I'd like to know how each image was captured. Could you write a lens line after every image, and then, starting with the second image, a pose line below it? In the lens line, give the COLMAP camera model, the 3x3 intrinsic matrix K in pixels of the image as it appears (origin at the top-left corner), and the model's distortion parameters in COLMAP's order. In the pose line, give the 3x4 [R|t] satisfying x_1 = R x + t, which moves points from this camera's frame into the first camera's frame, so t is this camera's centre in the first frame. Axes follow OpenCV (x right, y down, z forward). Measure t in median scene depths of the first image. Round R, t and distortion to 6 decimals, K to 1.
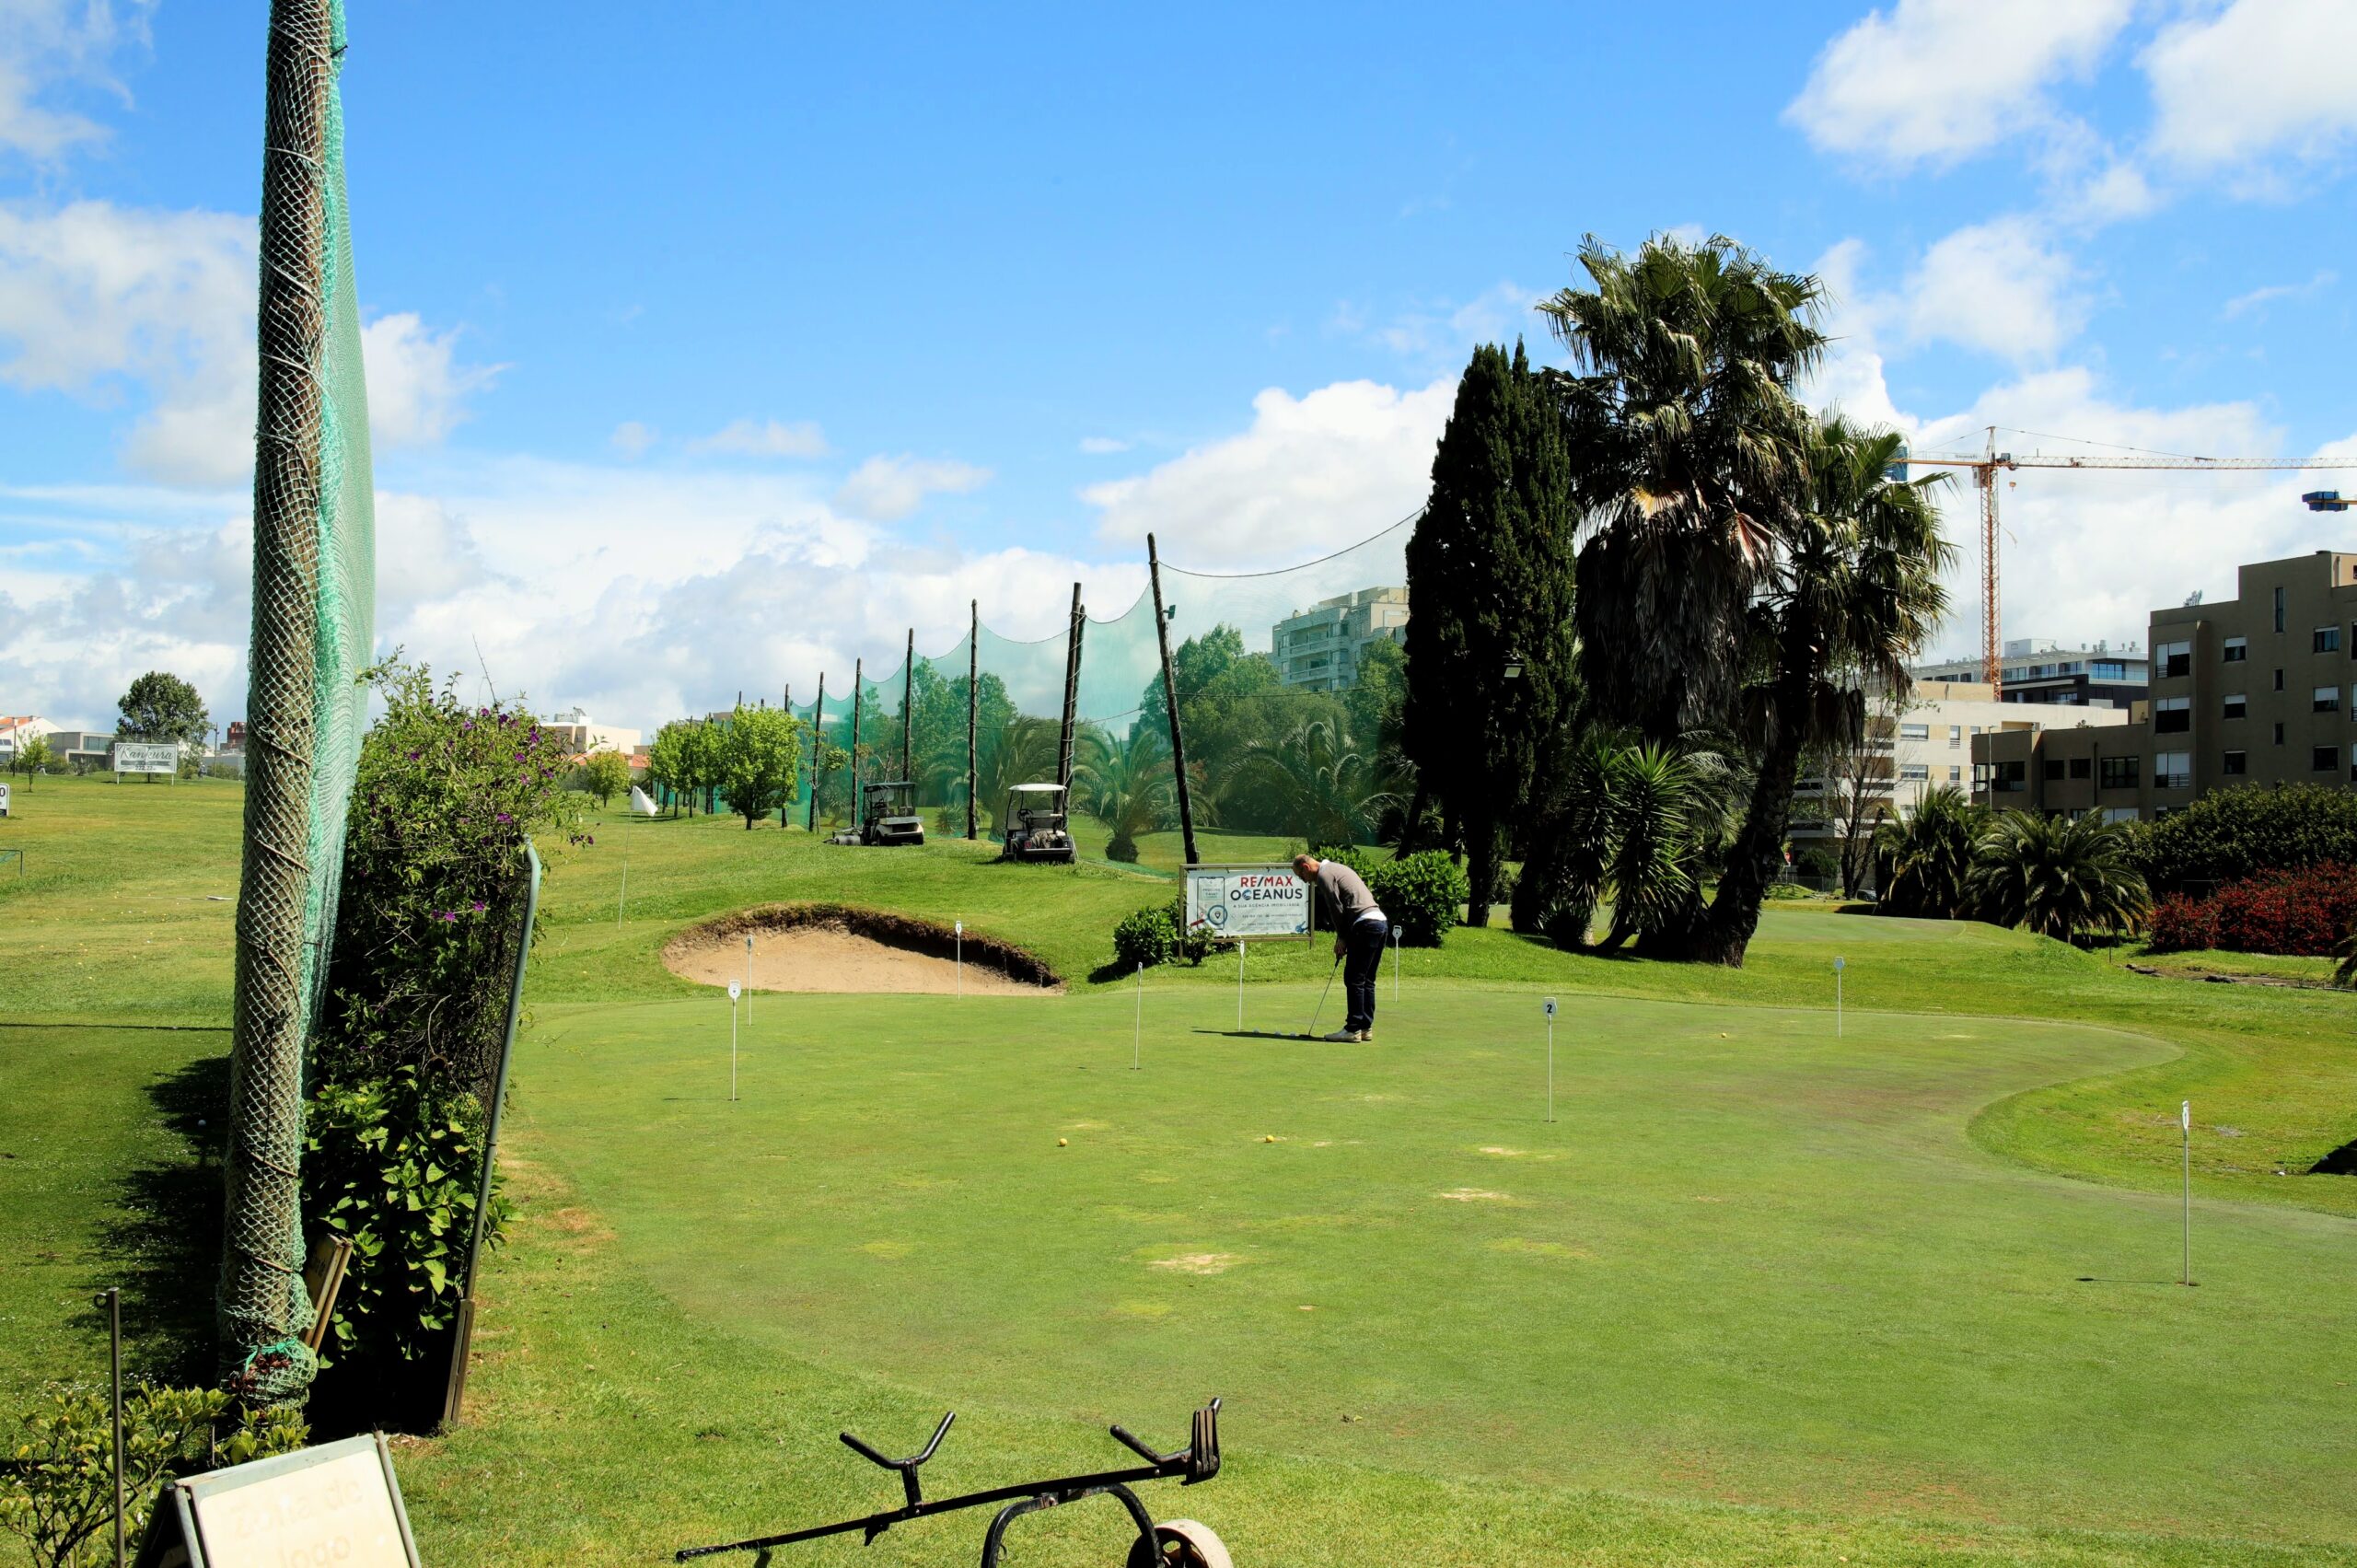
lens RADIAL K [[2356.8, 0, 1177.9], [0, 2356.8, 802.5], [0, 0, 1]] dist [-0.138437, 0.228531]
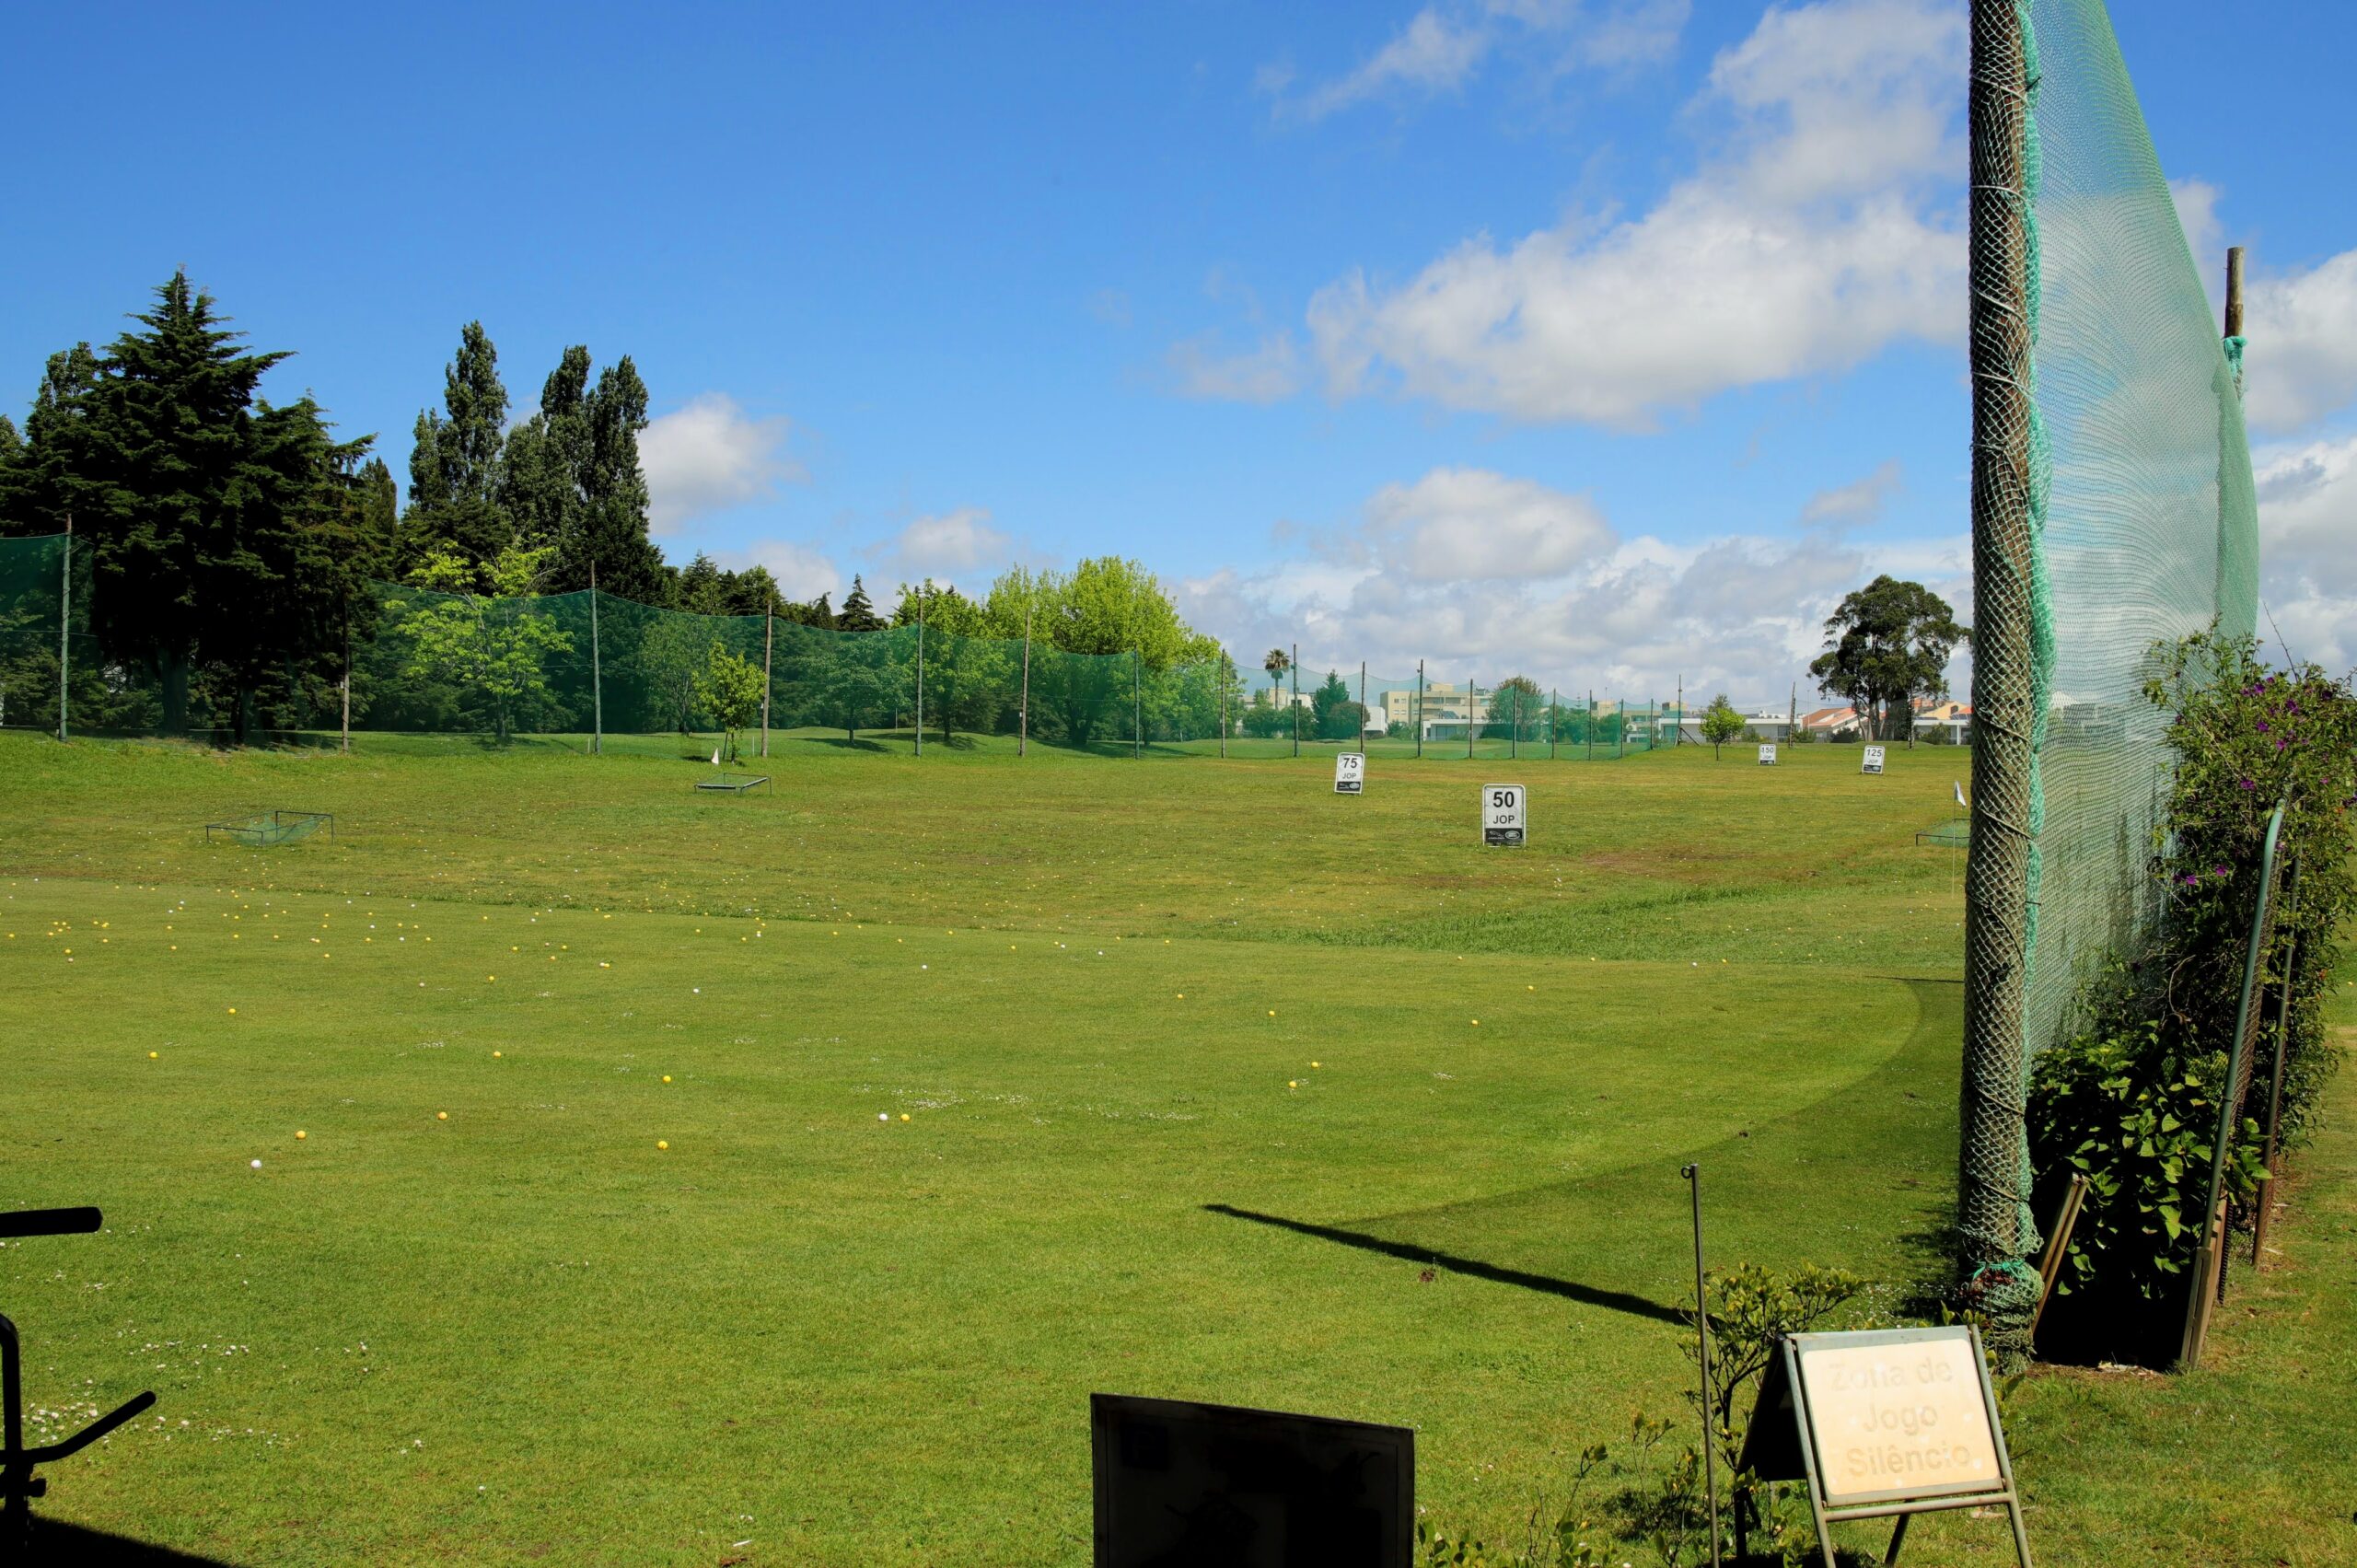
lens RADIAL K [[2356.8, 0, 1177.9], [0, 2356.8, 802.5], [0, 0, 1]] dist [-0.138437, 0.228531]
pose [[0.685008, -0.013837, -0.728404, 0.150267], [0.023895, 0.999708, 0.003481, -0.000269], [0.728144, -0.019789, 0.685139, -0.046138]]
